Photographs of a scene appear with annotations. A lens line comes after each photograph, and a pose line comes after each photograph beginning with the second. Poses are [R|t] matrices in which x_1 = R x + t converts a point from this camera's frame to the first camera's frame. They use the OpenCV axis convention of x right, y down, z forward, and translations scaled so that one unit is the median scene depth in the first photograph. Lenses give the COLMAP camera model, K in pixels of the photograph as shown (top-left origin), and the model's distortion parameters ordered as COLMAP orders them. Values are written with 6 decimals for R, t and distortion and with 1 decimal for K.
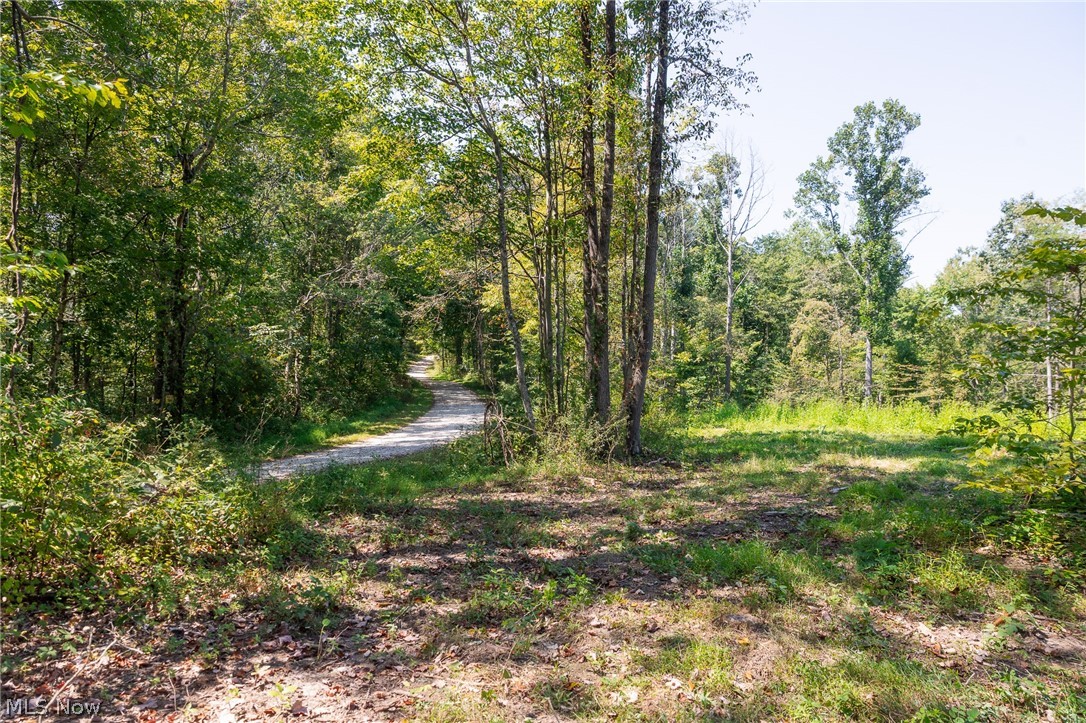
lens RADIAL K [[747.0, 0, 542.3], [0, 747.0, 361.8], [0, 0, 1]] dist [0.001015, 0.000573]
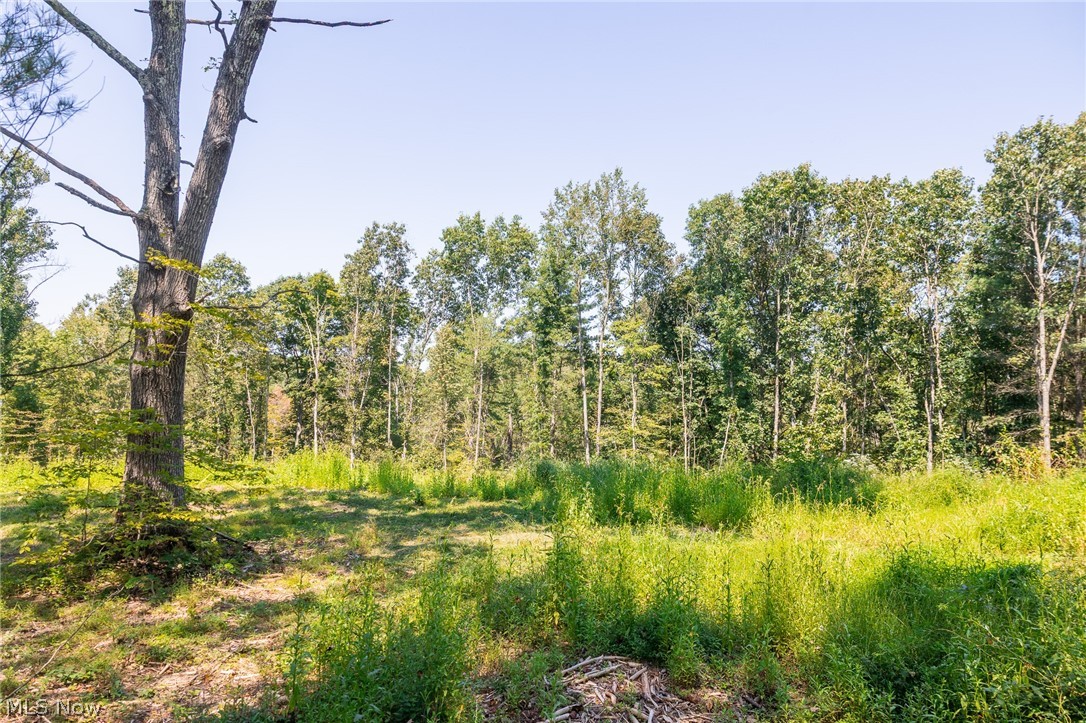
lens RADIAL K [[744.3, 0, 542.8], [0, 744.3, 359.3], [0, 0, 1]] dist [-0.003111, -0.000358]
pose [[0.495538, 0.045202, 0.867409, -0.042013], [-0.011496, 0.998899, -0.045486, -0.027671], [-0.868510, 0.012568, 0.495512, -0.109093]]
